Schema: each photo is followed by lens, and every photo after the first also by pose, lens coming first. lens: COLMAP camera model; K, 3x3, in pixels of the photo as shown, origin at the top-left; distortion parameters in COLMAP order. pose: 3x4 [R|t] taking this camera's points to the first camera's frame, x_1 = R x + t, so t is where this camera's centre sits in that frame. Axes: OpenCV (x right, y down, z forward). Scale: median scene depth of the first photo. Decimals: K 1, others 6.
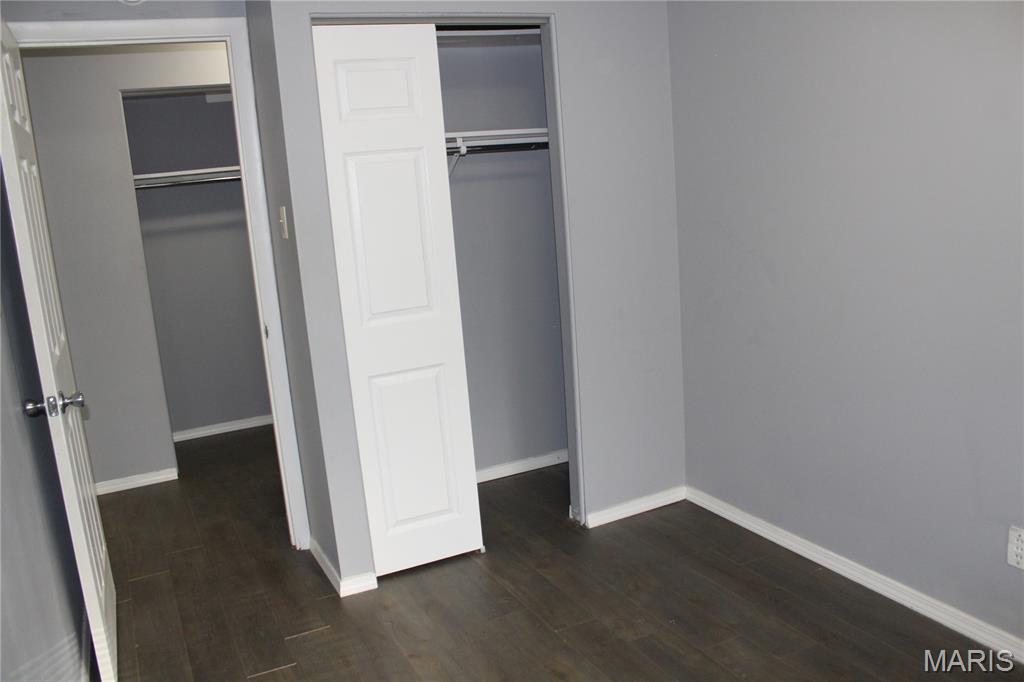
lens RADIAL K [[852.1, 0, 510.4], [0, 852.1, 341.1], [0, 0, 1]] dist [-0.161636, 0.136047]
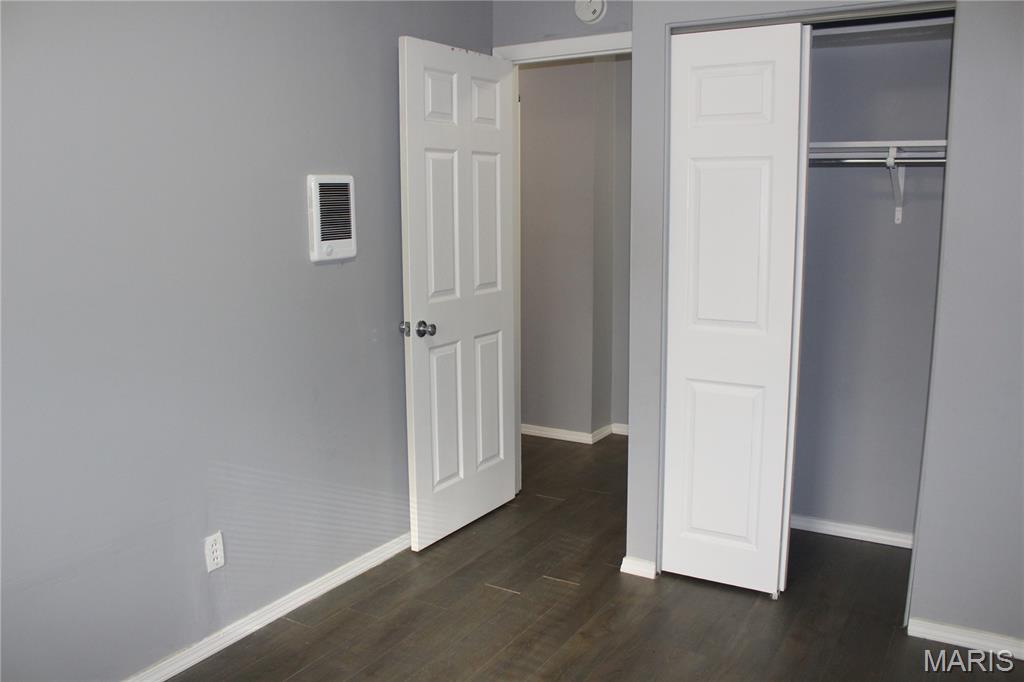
lens RADIAL K [[852.1, 0, 512.1], [0, 852.1, 340.4], [0, 0, 1]] dist [-0.161636, 0.136047]
pose [[0.537816, 0.212788, -0.815766, 0.525832], [-0.198439, 0.972388, 0.122816, -0.083505], [0.819375, 0.095827, 0.565192, 0.244621]]
